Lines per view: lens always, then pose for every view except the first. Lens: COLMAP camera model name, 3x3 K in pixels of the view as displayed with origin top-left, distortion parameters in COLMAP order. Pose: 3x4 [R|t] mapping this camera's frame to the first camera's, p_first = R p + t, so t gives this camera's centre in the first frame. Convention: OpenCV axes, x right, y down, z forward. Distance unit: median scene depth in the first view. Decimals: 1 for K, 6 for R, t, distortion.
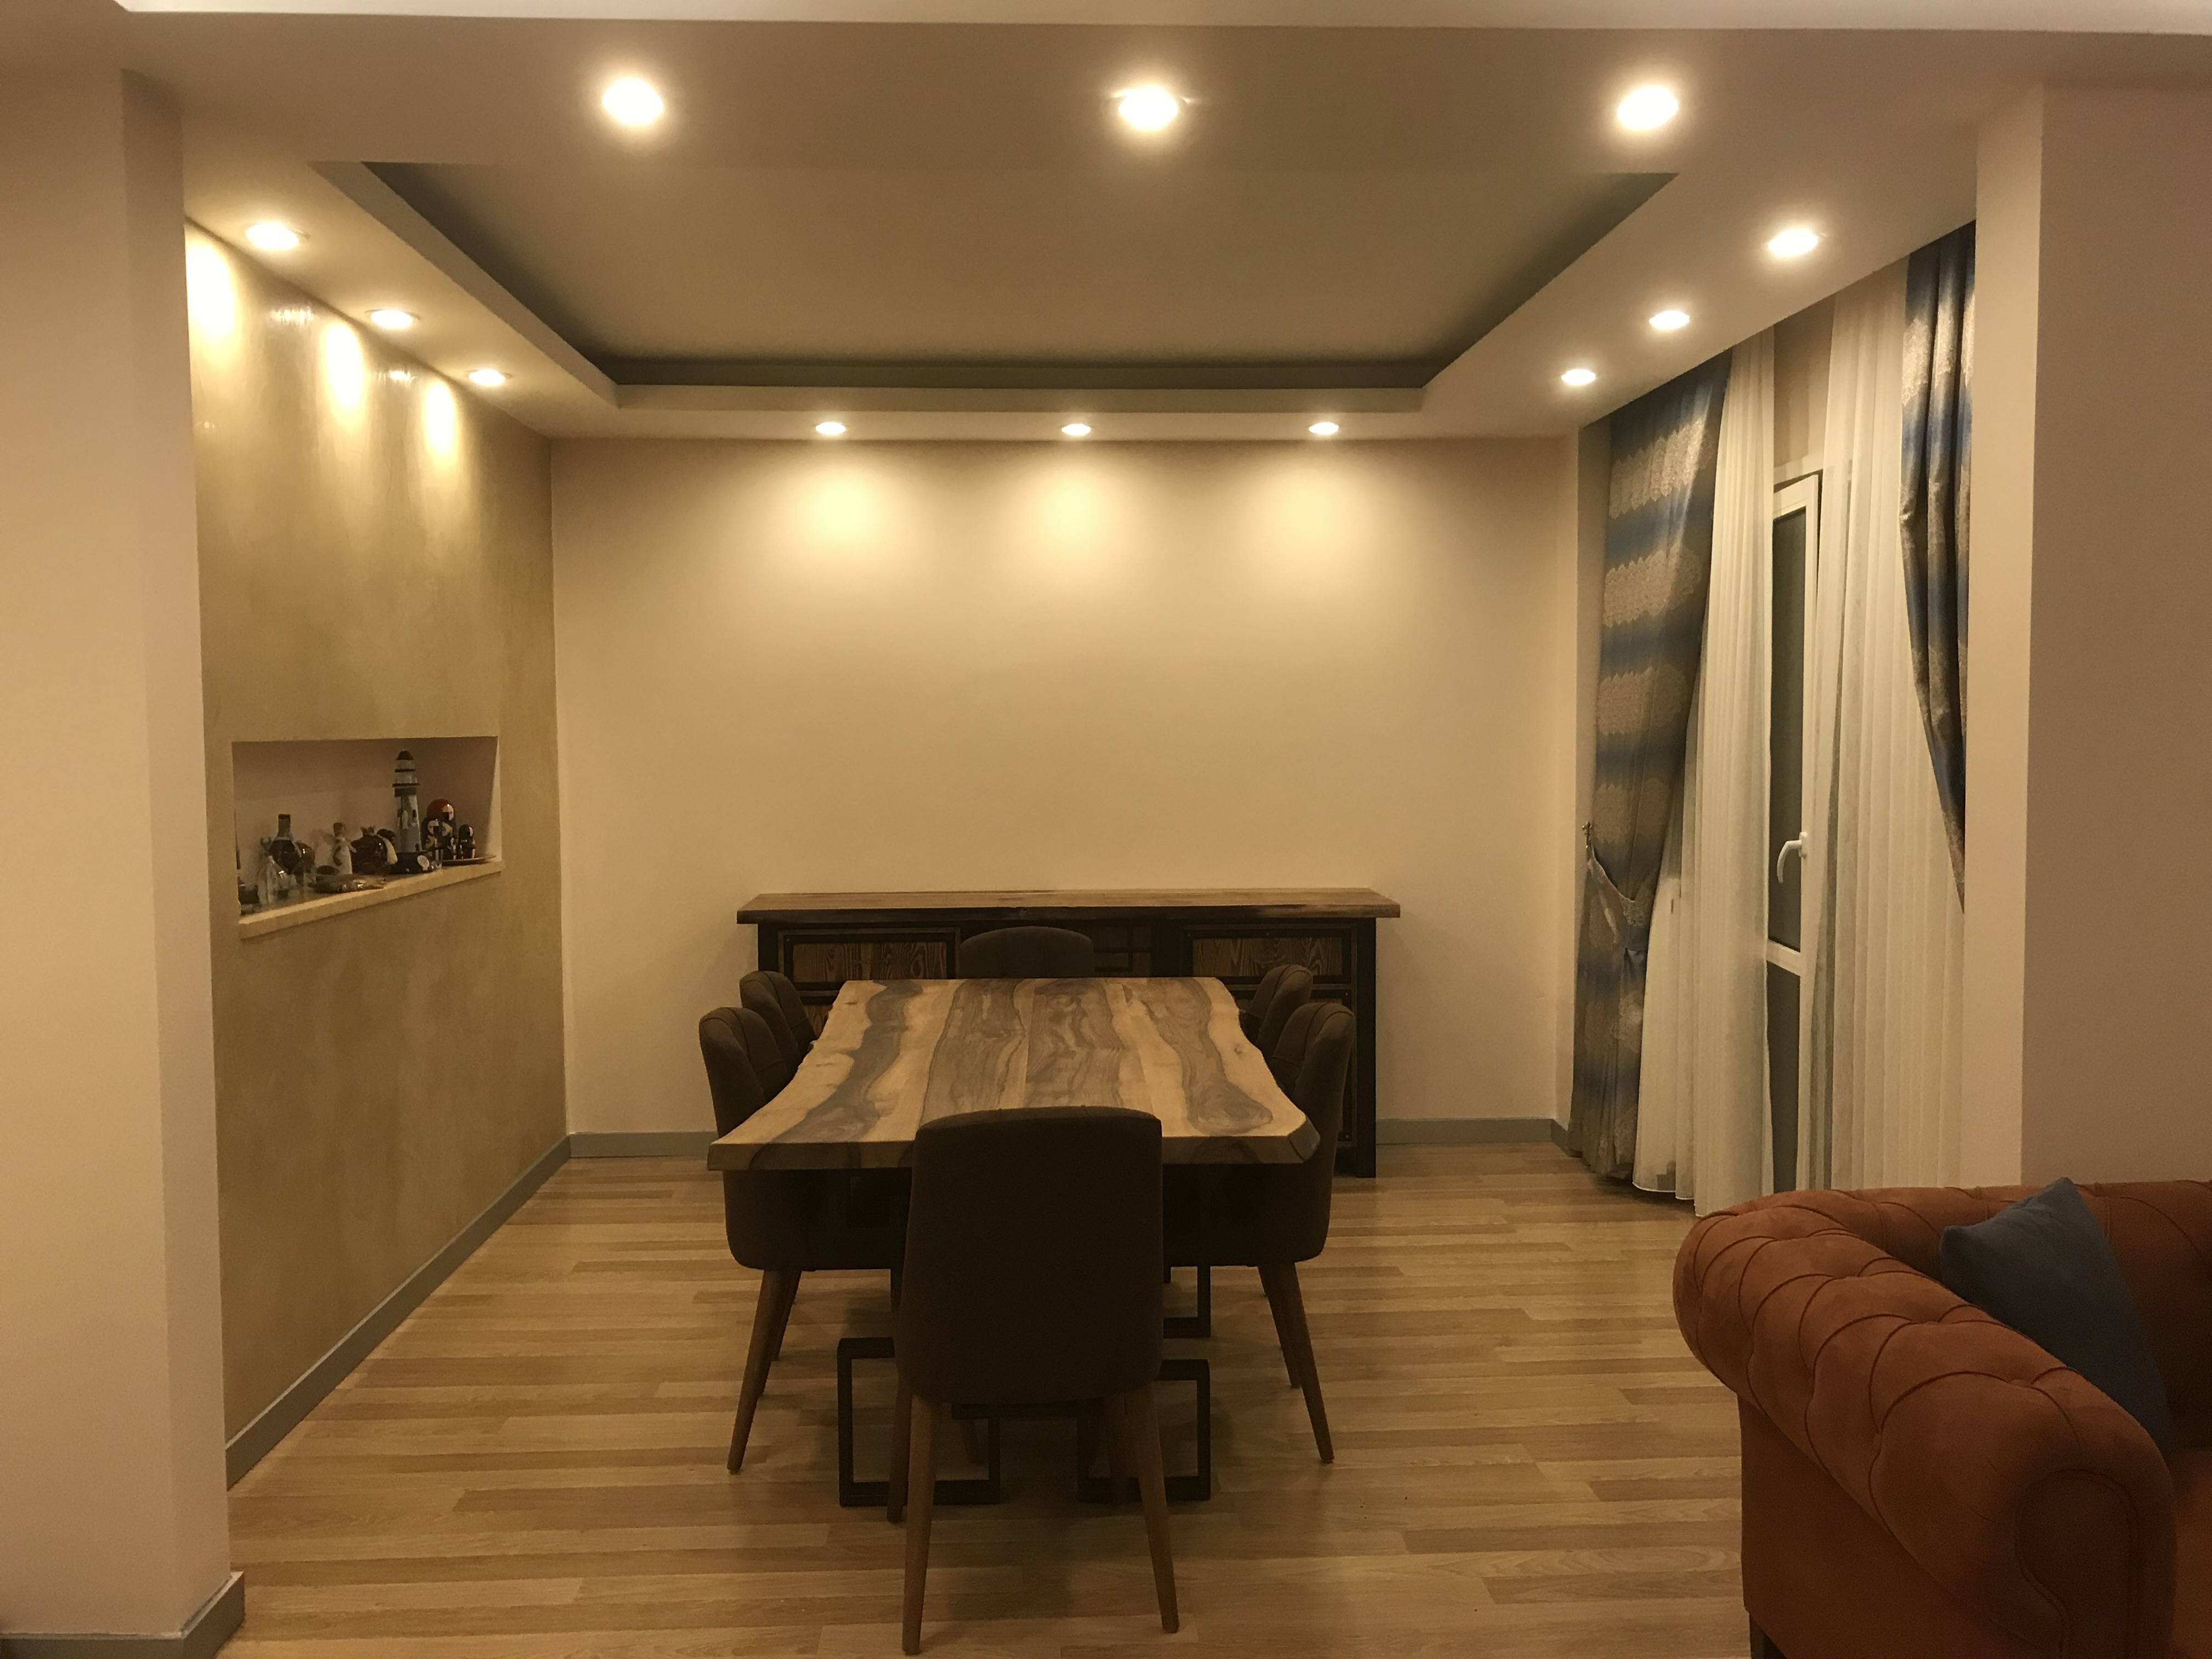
lens RADIAL K [[1826.7, 0, 1106.0], [0, 1826.7, 829.5], [0, 0, 1]] dist [0.089968, -0.168797]
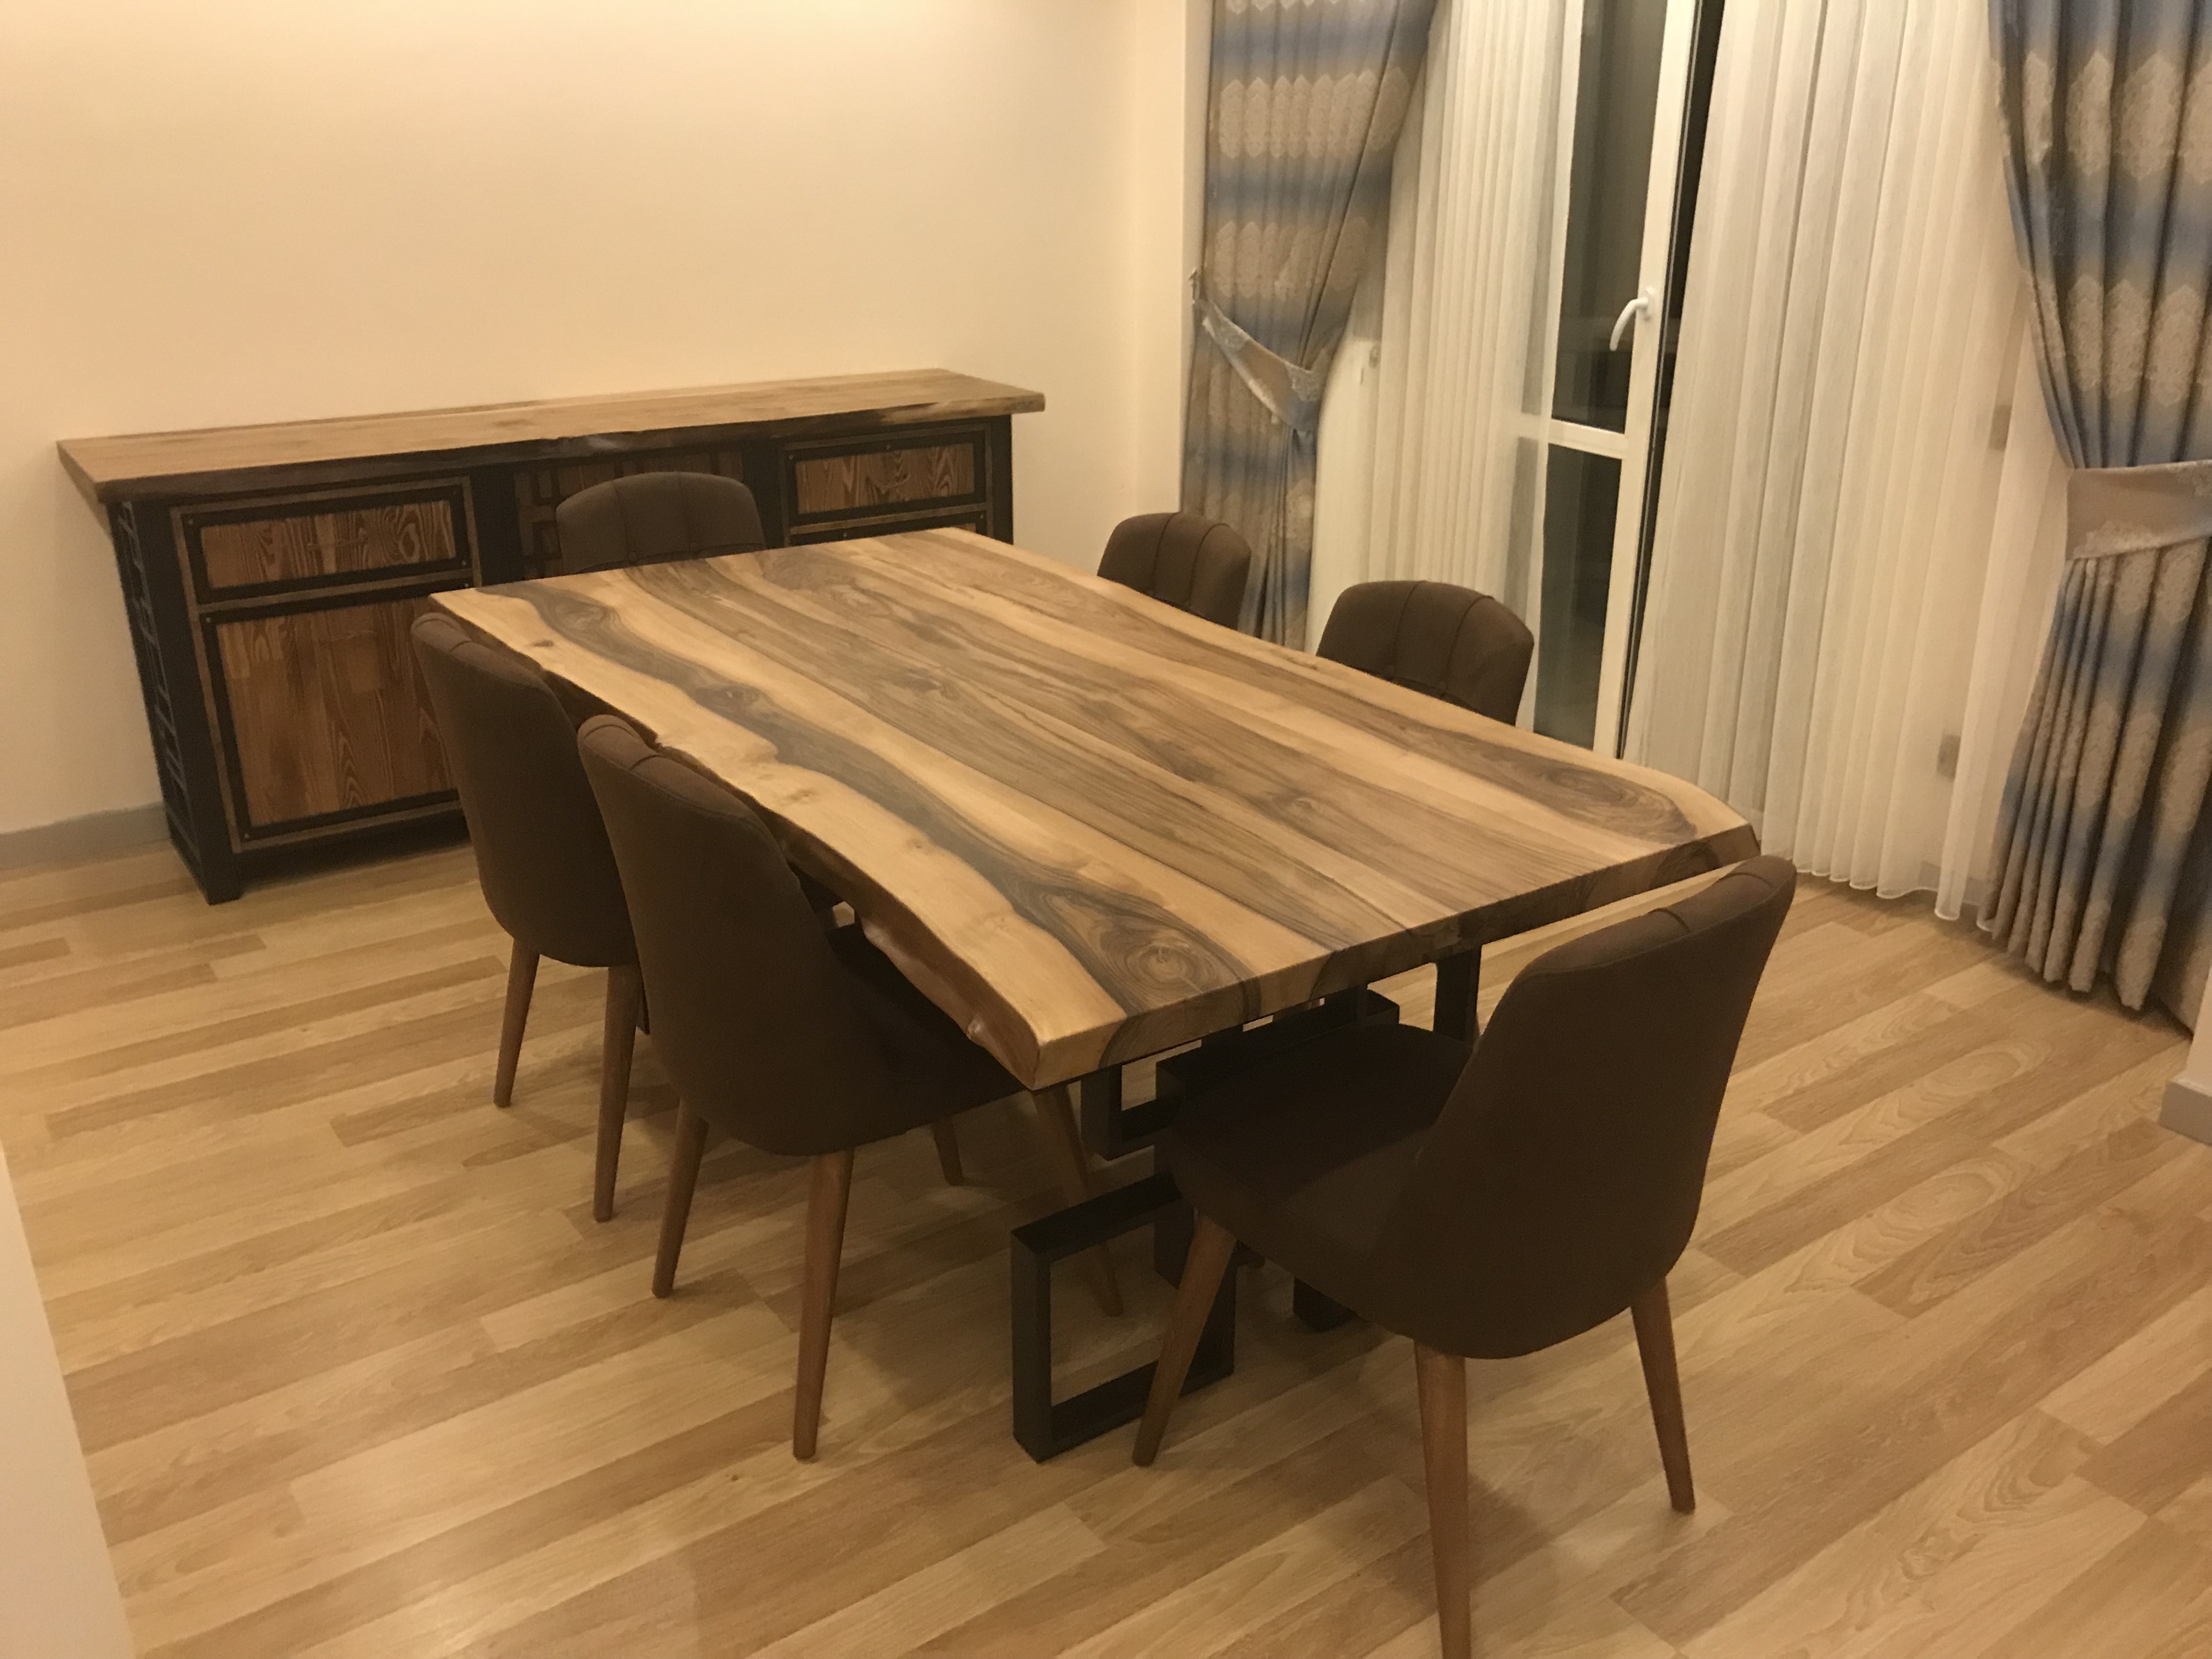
lens RADIAL K [[1826.7, 0, 1106.0], [0, 1826.7, 829.5], [0, 0, 1]] dist [0.089968, -0.168797]
pose [[0.845376, -0.190702, 0.498971, -0.260440], [0.027352, 0.948331, 0.316102, -0.031363], [-0.533471, -0.253577, 0.806912, 0.335163]]
